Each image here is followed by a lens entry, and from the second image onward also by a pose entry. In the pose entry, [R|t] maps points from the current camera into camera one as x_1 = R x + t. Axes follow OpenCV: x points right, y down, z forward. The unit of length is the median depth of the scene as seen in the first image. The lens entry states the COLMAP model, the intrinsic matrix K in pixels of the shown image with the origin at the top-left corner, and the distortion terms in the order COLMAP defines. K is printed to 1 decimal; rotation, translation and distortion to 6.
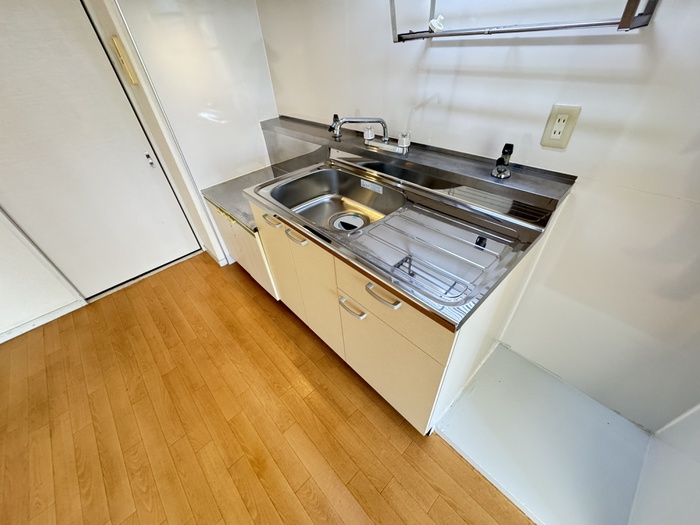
lens RADIAL K [[277.3, 0, 350.6], [0, 277.3, 263.0], [0, 0, 1]] dist [-0.005422, 0.000292]
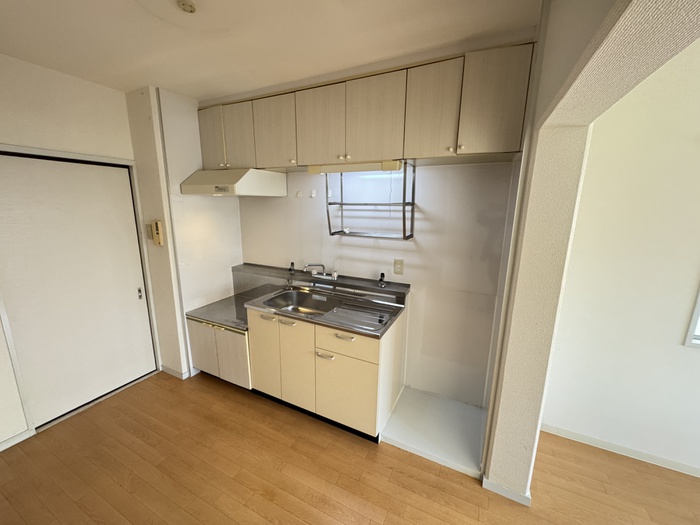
lens RADIAL K [[277.3, 0, 350.1], [0, 277.3, 262.7], [0, 0, 1]] dist [-0.005422, 0.000292]
pose [[0.933917, -0.005038, 0.357454, -0.353230], [0.172472, 0.882184, -0.438184, 0.320125], [-0.313132, 0.470879, 0.824755, -0.604801]]
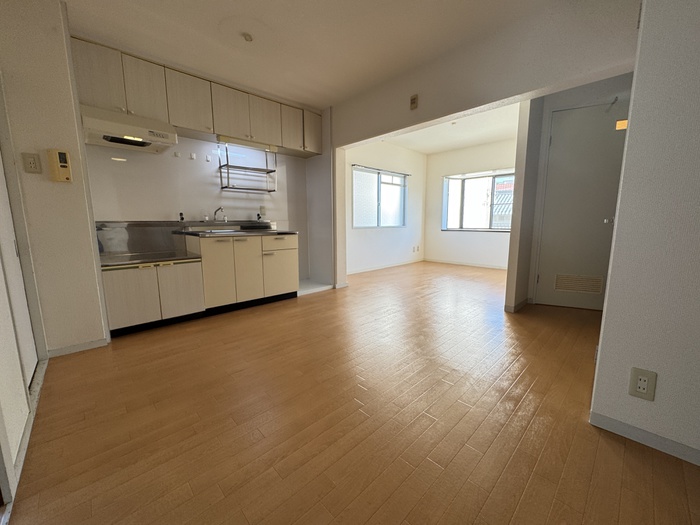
lens RADIAL K [[277.3, 0, 350.3], [0, 277.3, 262.2], [0, 0, 1]] dist [-0.005422, 0.000292]
pose [[0.001011, -0.092526, 0.995710, -2.172638], [0.635840, 0.768569, 0.070774, 0.412727], [-0.771820, 0.633041, 0.059608, 0.129223]]
